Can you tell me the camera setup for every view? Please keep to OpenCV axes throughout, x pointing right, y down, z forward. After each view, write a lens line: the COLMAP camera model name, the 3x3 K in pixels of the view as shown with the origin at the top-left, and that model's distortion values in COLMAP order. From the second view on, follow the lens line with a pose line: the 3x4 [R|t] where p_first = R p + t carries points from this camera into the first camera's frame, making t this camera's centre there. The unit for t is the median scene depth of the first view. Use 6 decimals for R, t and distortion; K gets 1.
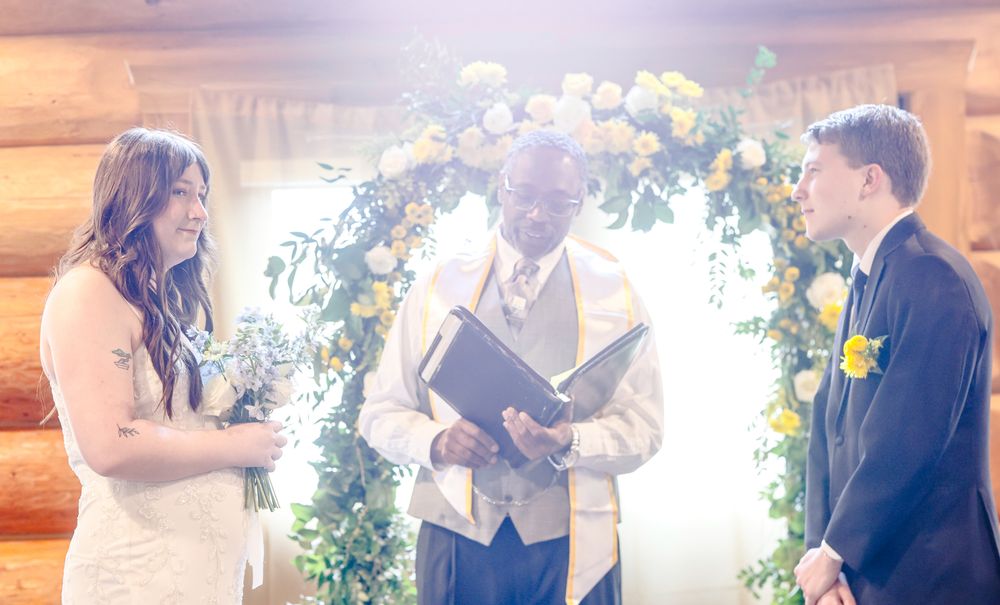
lens RADIAL K [[2473.7, 0, 500.0], [0, 2473.7, 302.5], [0, 0, 1]] dist [0.026879, 0.084265]
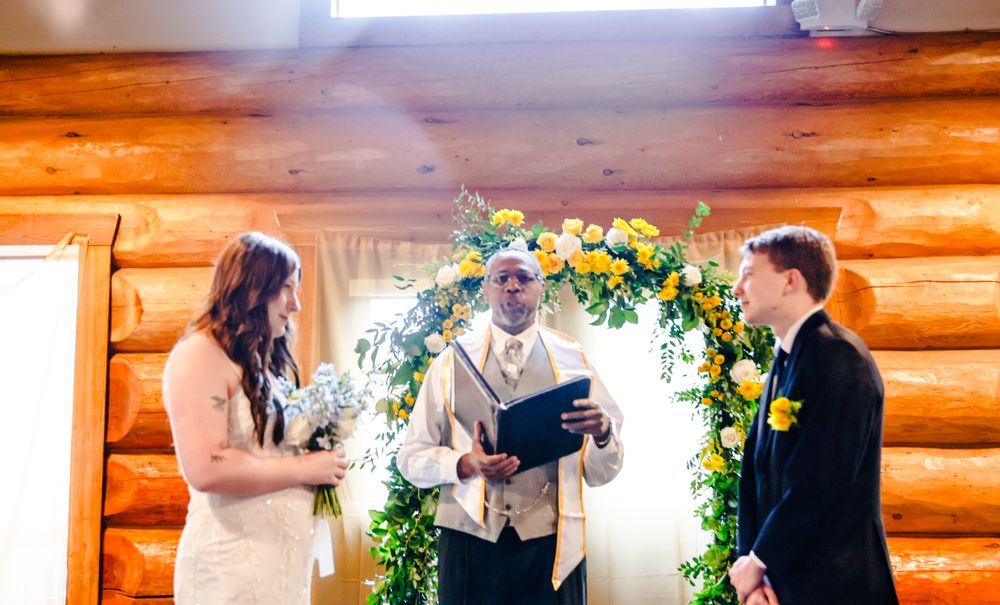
lens RADIAL K [[1363.3, 0, 473.1], [0, 1363.3, 299.9], [0, 0, 1]] dist [0.078427, 0.015730]
pose [[0.998815, 0.019597, -0.044553, 0.009294], [-0.022459, 0.997654, -0.064666, 0.008773], [0.043182, 0.065590, 0.996912, 0.197536]]
